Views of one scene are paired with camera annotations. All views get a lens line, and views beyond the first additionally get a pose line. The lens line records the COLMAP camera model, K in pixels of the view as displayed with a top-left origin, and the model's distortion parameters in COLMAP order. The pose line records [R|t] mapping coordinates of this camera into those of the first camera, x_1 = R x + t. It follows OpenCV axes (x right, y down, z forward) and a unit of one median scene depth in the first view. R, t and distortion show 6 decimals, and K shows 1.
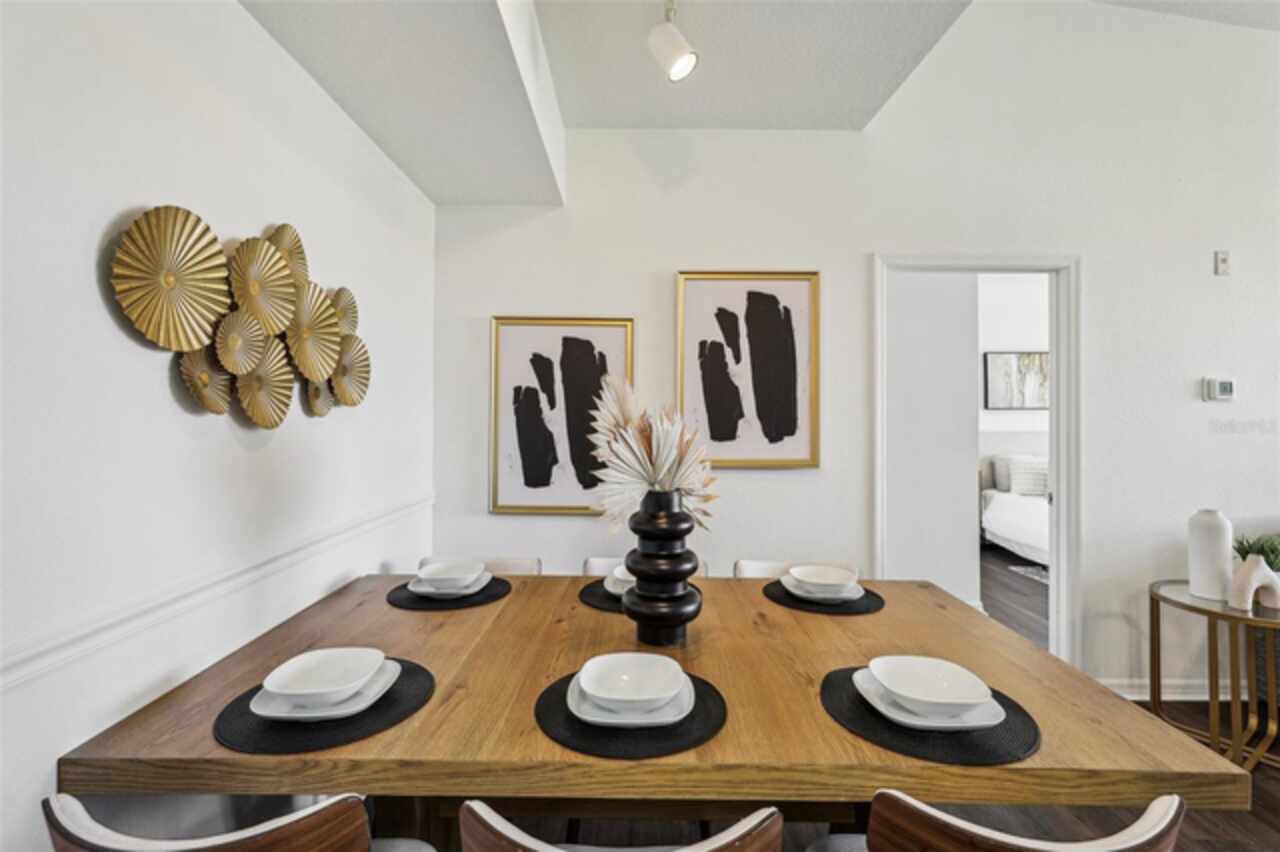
lens RADIAL K [[588.8, 0, 642.3], [0, 588.8, 407.1], [0, 0, 1]] dist [-0.005928, 0.002950]
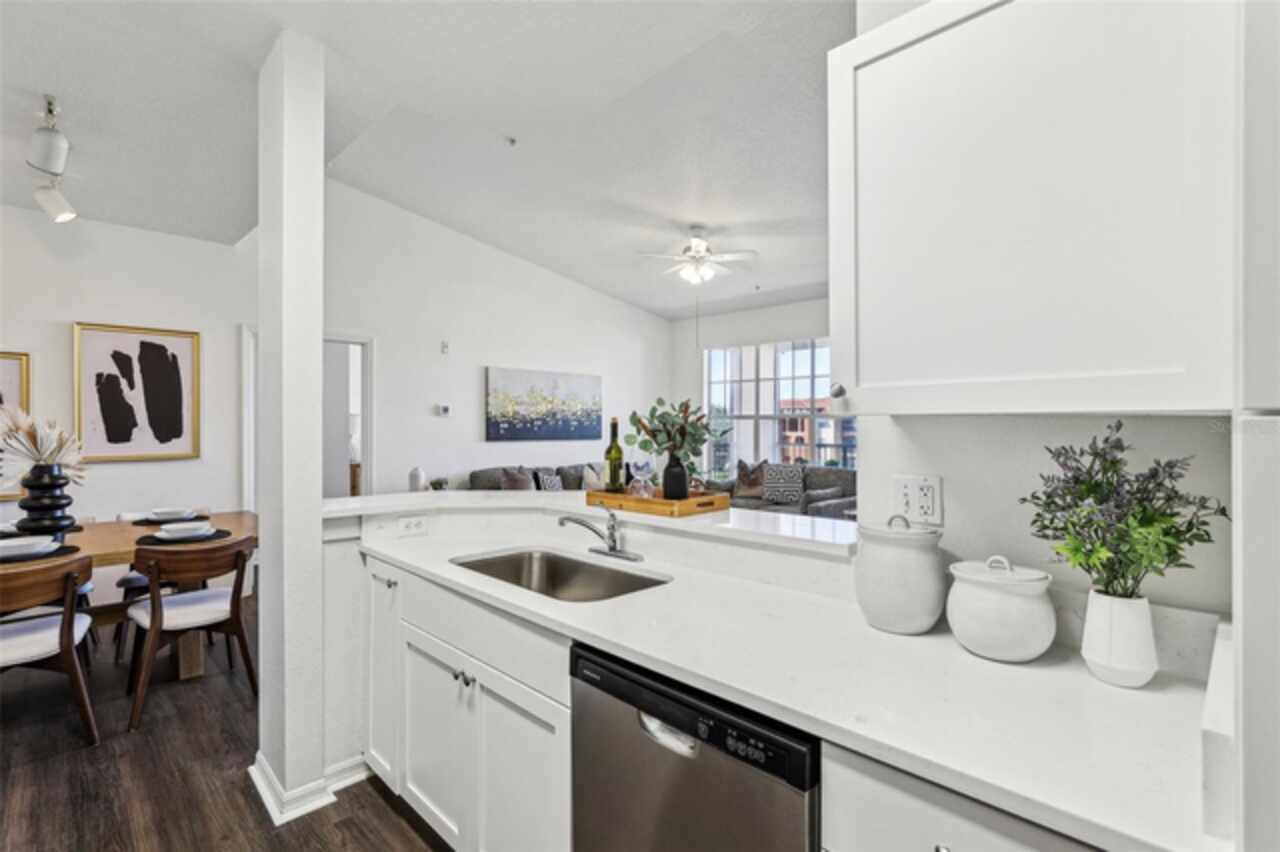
lens RADIAL K [[588.8, 0, 638.8], [0, 588.8, 425.7], [0, 0, 1]] dist [-0.005928, 0.002950]
pose [[0.717311, -0.009375, 0.696690, 0.048104], [-0.002076, 0.999876, 0.015592, -0.010133], [-0.696750, -0.012630, 0.717203, -0.938129]]
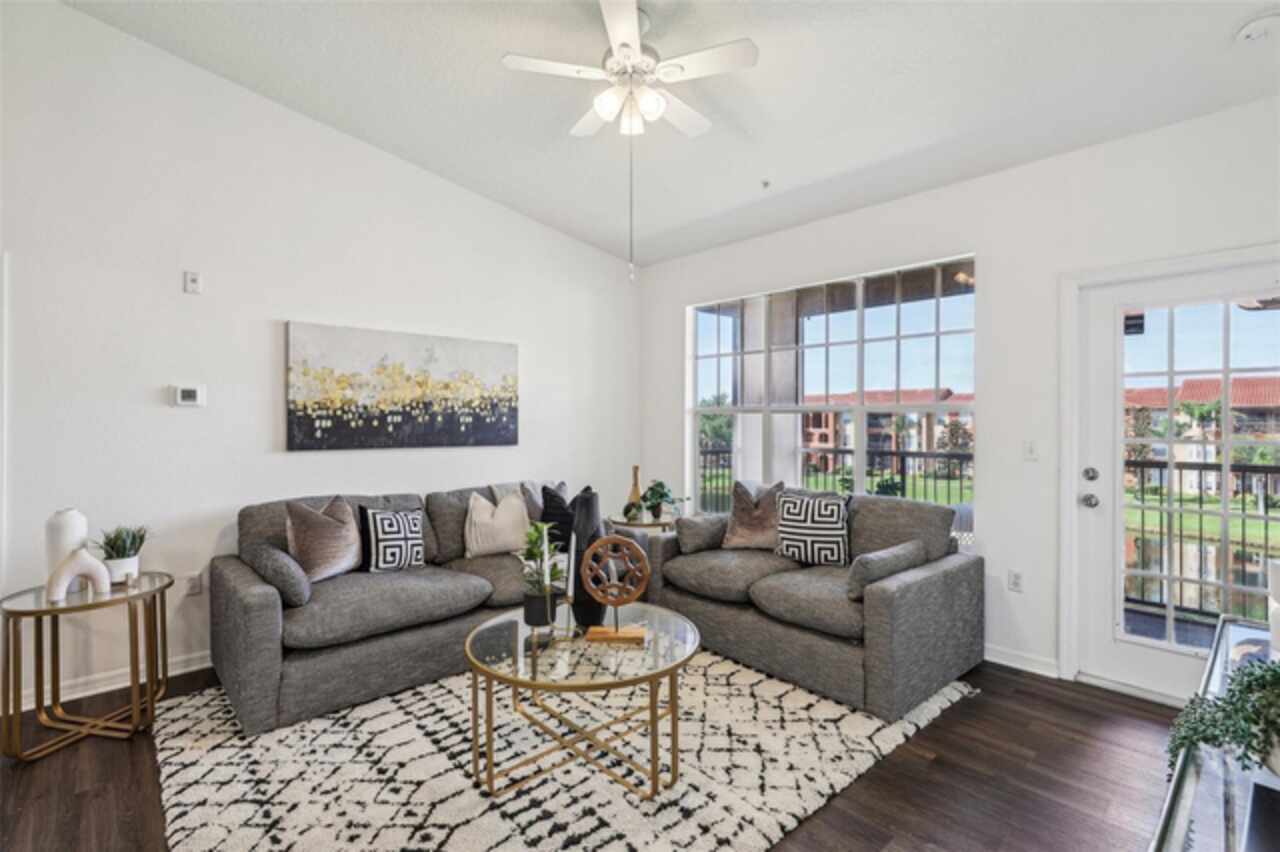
lens RADIAL K [[588.8, 0, 640.6], [0, 588.8, 416.8], [0, 0, 1]] dist [-0.005928, 0.002950]
pose [[0.740463, -0.003541, 0.672088, 0.878940], [-0.001656, 0.999973, 0.007093, -0.000181], [-0.672095, -0.006365, 0.740438, -0.406178]]
